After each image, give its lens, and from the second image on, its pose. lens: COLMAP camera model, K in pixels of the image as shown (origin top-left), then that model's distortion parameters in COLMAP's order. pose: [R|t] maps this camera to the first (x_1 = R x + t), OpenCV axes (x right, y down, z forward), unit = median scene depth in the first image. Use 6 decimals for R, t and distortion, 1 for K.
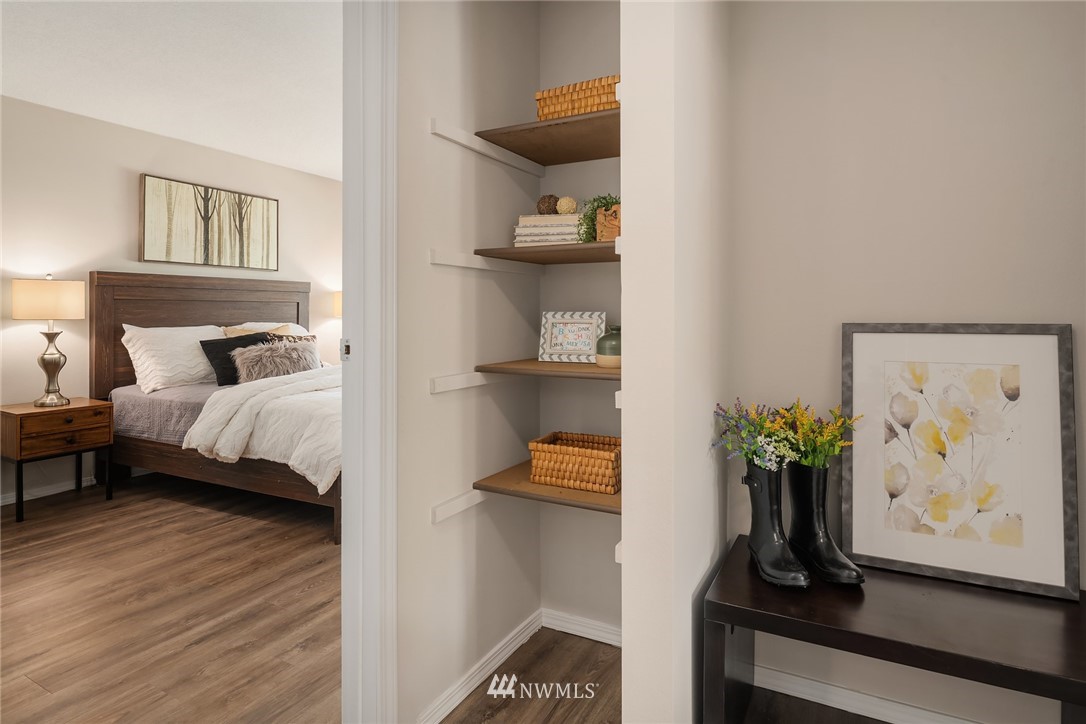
lens RADIAL K [[588.0, 0, 551.3], [0, 588.0, 318.7], [0, 0, 1]] dist [-0.003524, -0.006028]
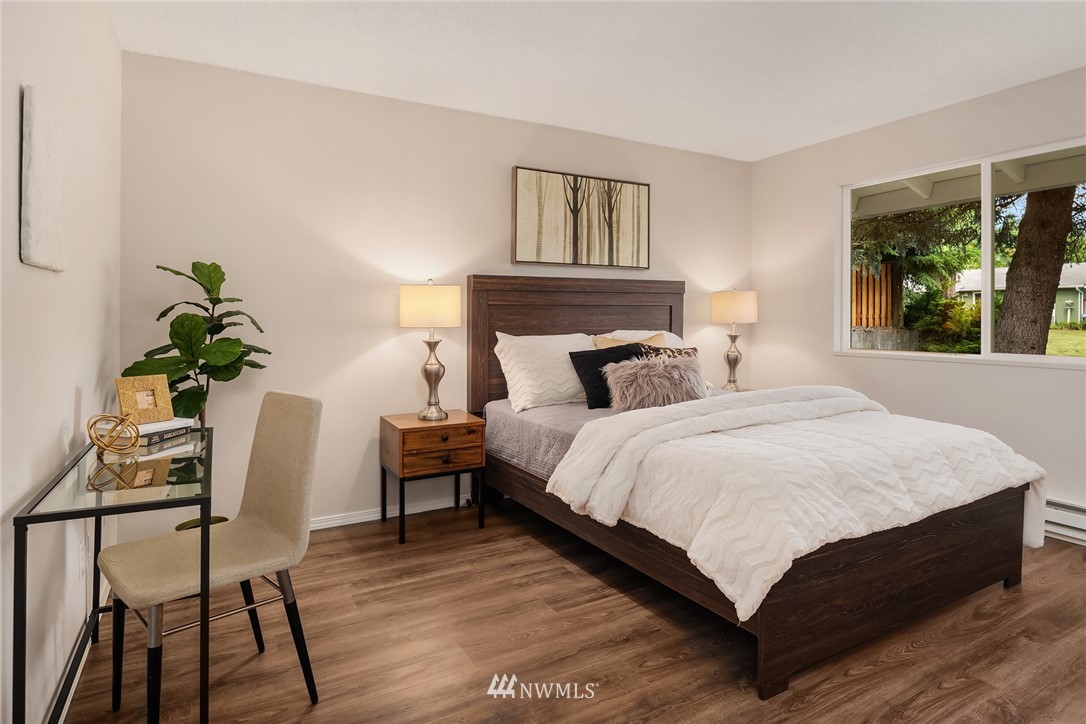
lens RADIAL K [[588.0, 0, 553.6], [0, 588.0, 315.6], [0, 0, 1]] dist [-0.003524, -0.006028]
pose [[0.846097, -0.003074, -0.533020, -0.171972], [-0.002032, 0.999958, -0.008992, -0.008621], [0.533025, 0.008692, 0.846055, 0.279843]]
